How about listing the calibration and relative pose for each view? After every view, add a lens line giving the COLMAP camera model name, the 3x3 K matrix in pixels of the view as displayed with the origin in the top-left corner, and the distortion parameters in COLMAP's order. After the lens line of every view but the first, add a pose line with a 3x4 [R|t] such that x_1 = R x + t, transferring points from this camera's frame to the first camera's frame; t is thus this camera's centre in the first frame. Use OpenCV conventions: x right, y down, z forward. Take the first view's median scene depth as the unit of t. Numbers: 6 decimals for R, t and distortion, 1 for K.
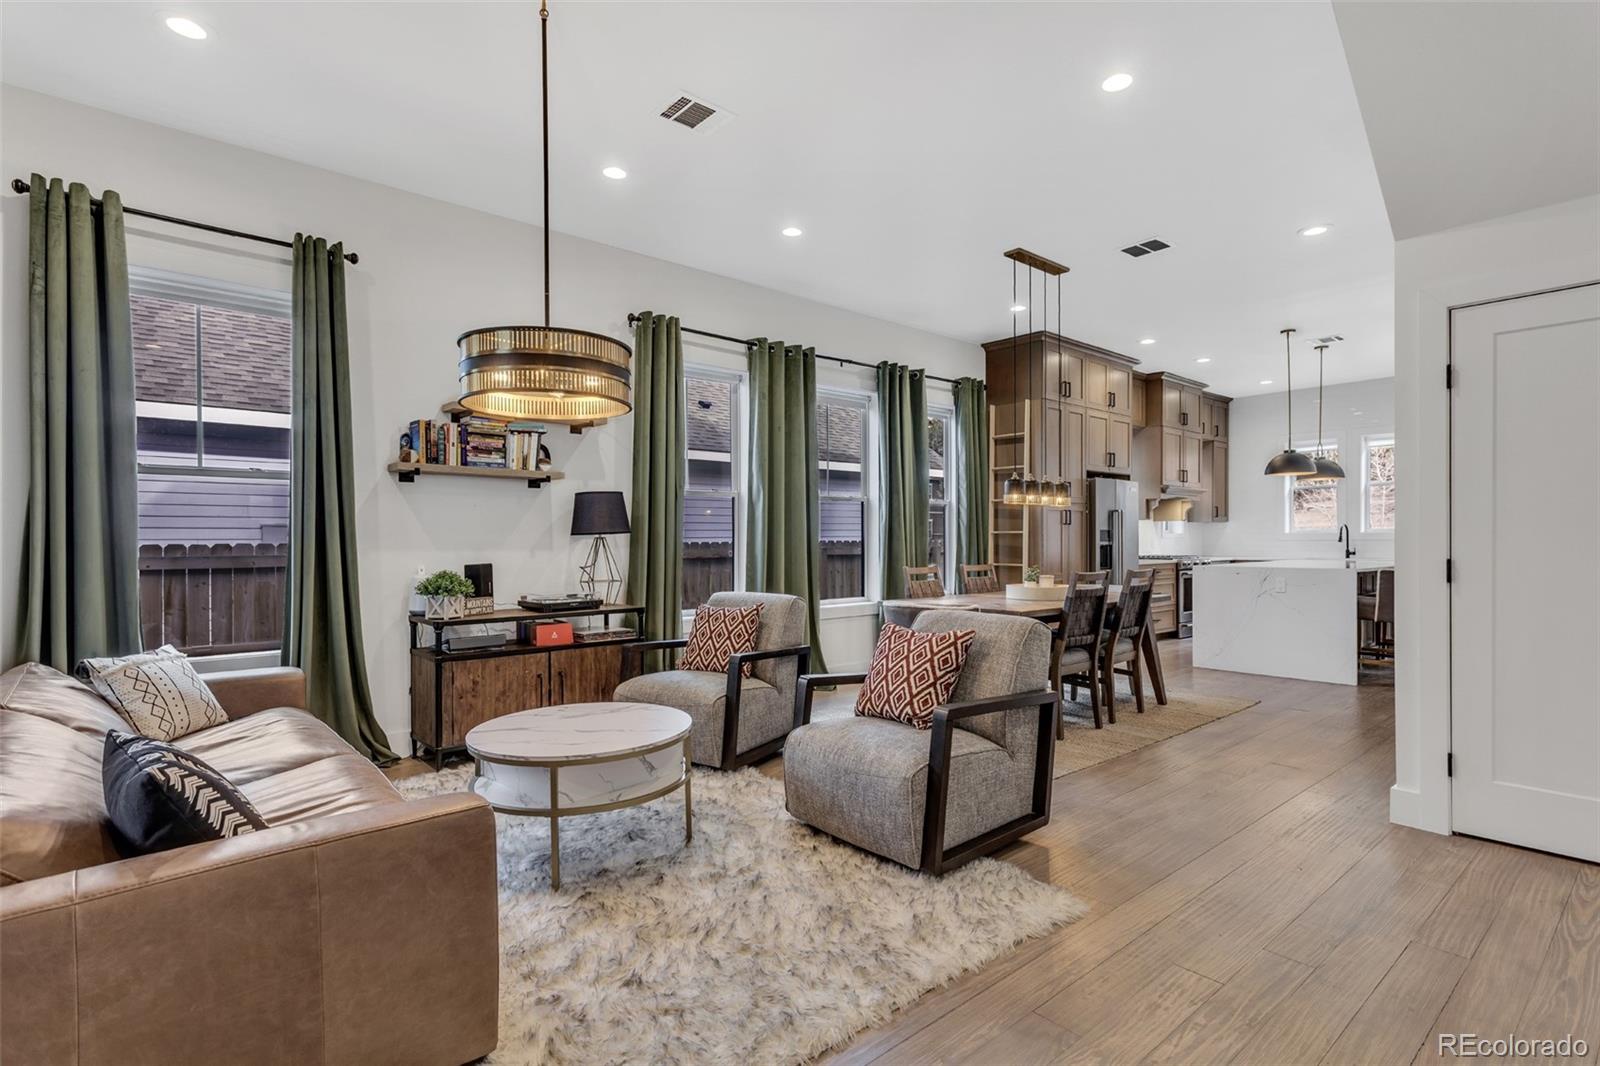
lens RADIAL K [[792.0, 0, 793.7], [0, 792.0, 546.4], [0, 0, 1]] dist [0.000461, 0.004775]
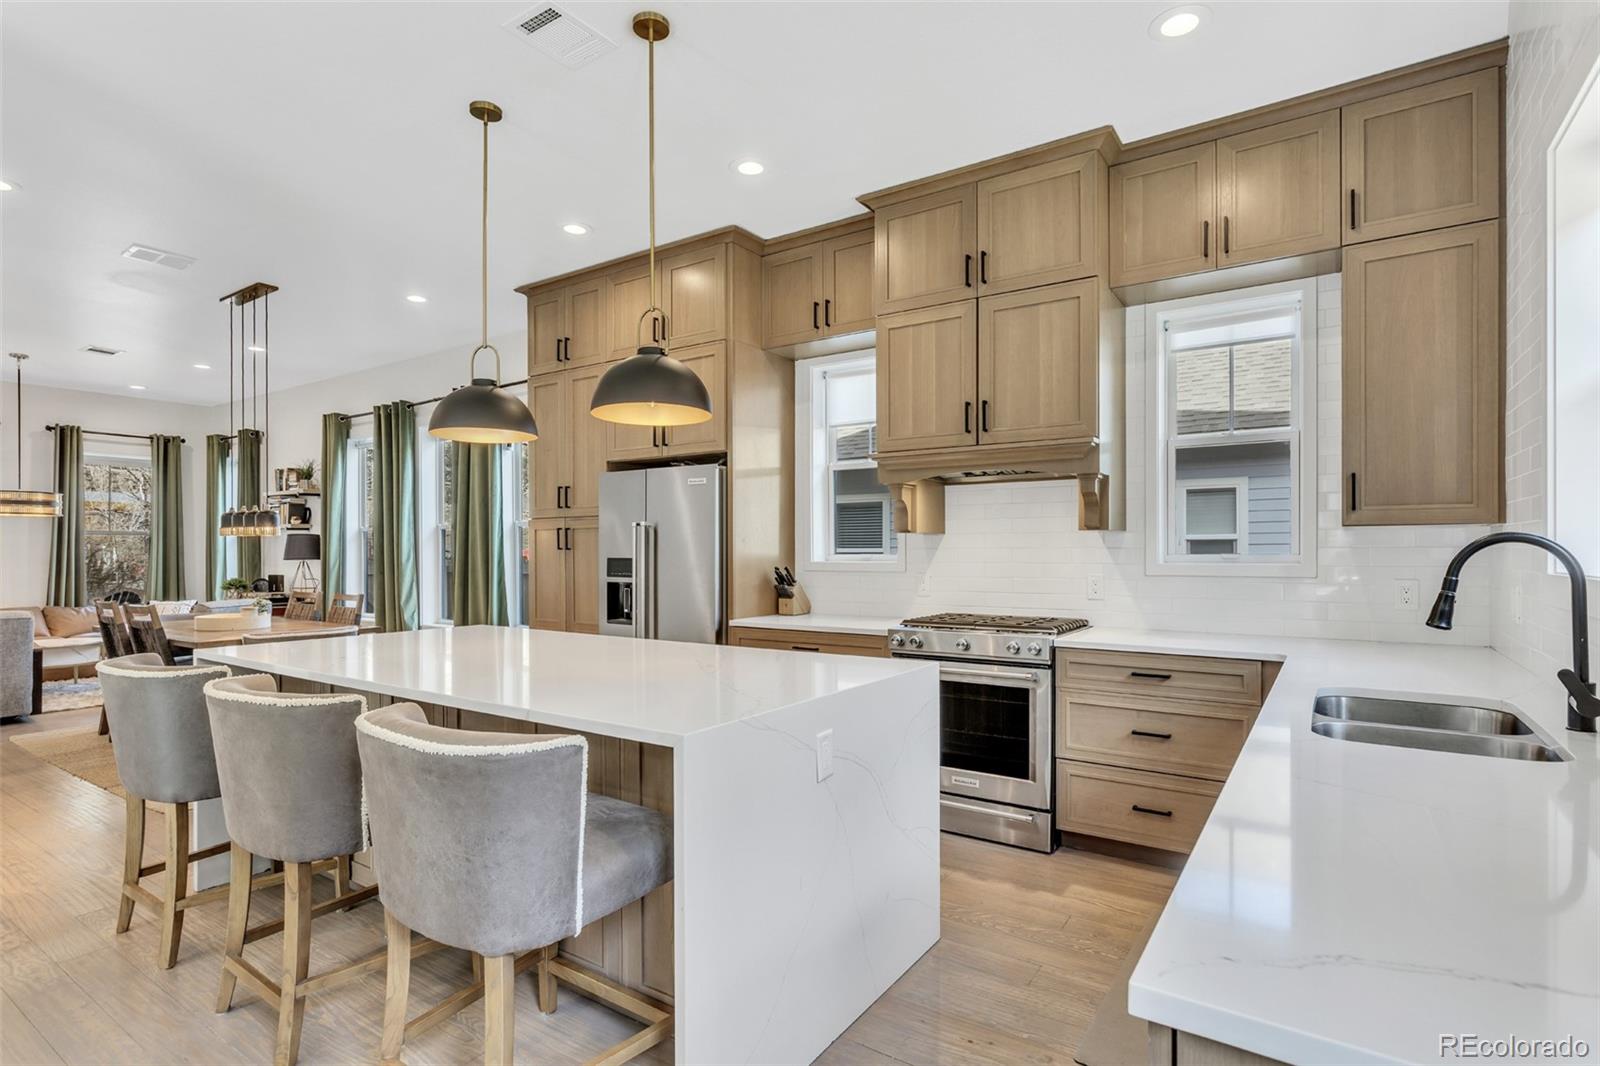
lens RADIAL K [[792.0, 0, 805.2], [0, 792.0, 548.4], [0, 0, 1]] dist [0.000461, 0.004775]
pose [[0.259864, -0.001648, -0.965644, 1.048651], [-0.010885, 0.999930, -0.004635, -0.027158], [0.965584, 0.011716, 0.259827, 1.016211]]
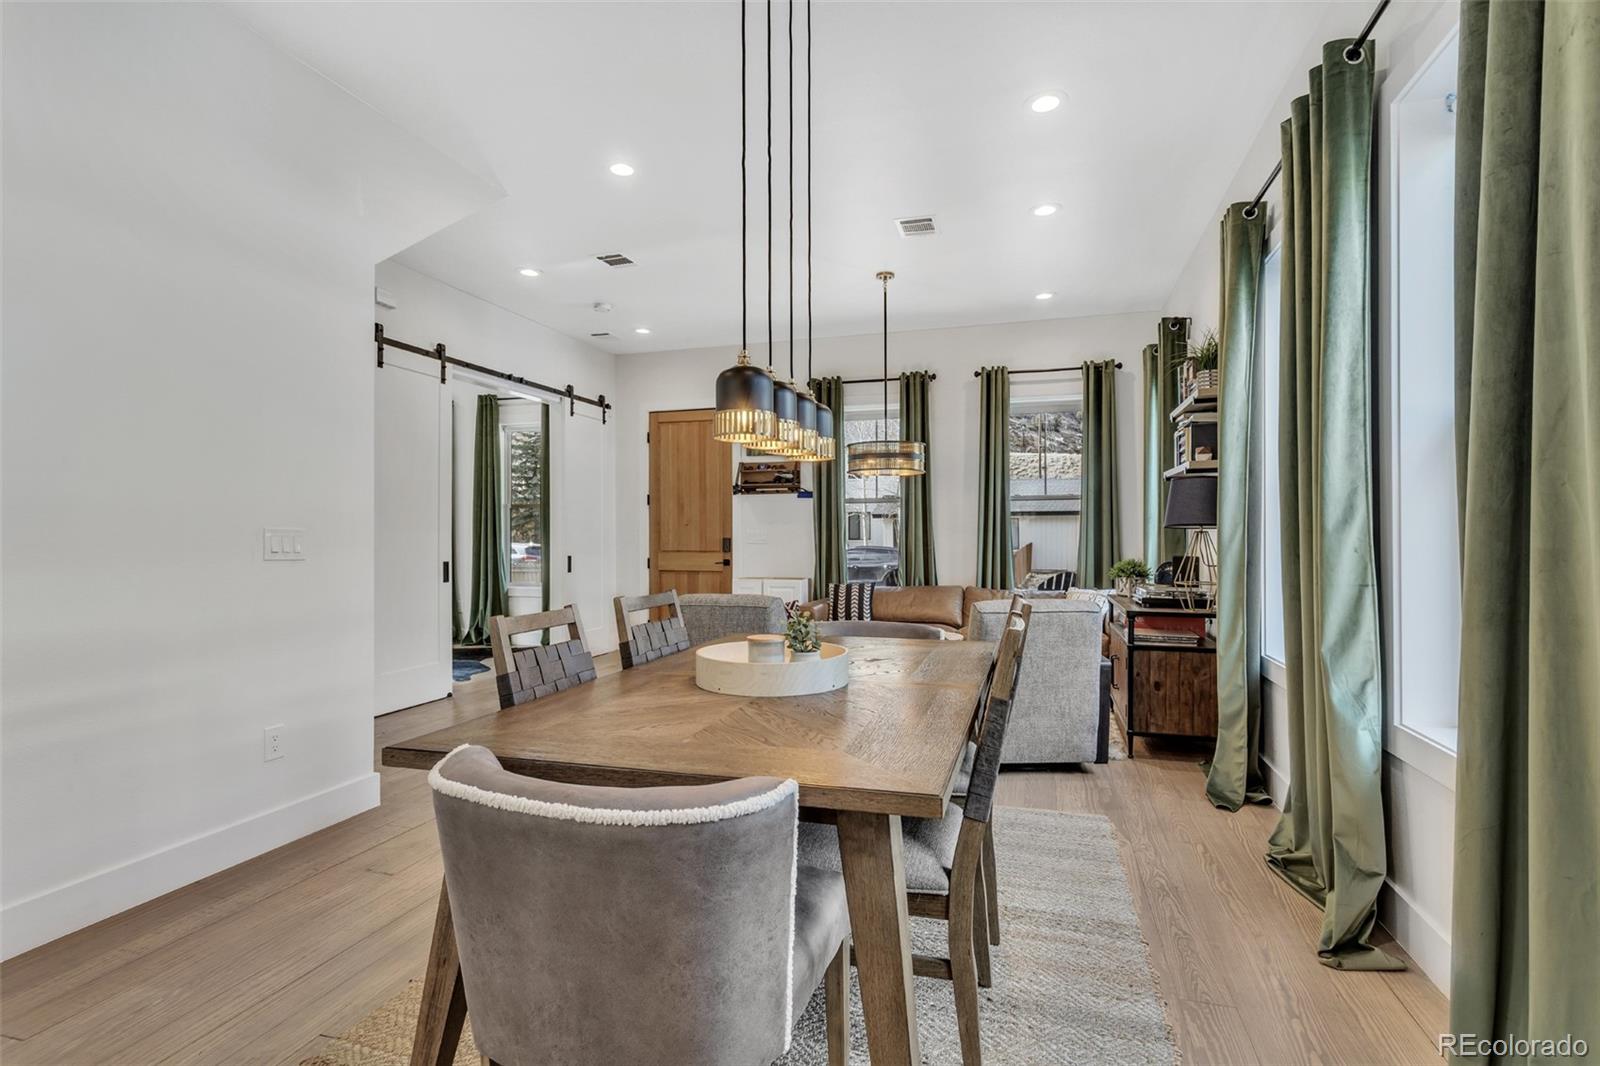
lens RADIAL K [[792.0, 0, 802.7], [0, 792.0, 535.0], [0, 0, 1]] dist [0.000461, 0.004775]
pose [[-0.841761, 0.005764, -0.539819, 0.363961], [0.000864, 0.999956, 0.009331, -0.009933], [0.539849, 0.007388, -0.841729, 0.951366]]
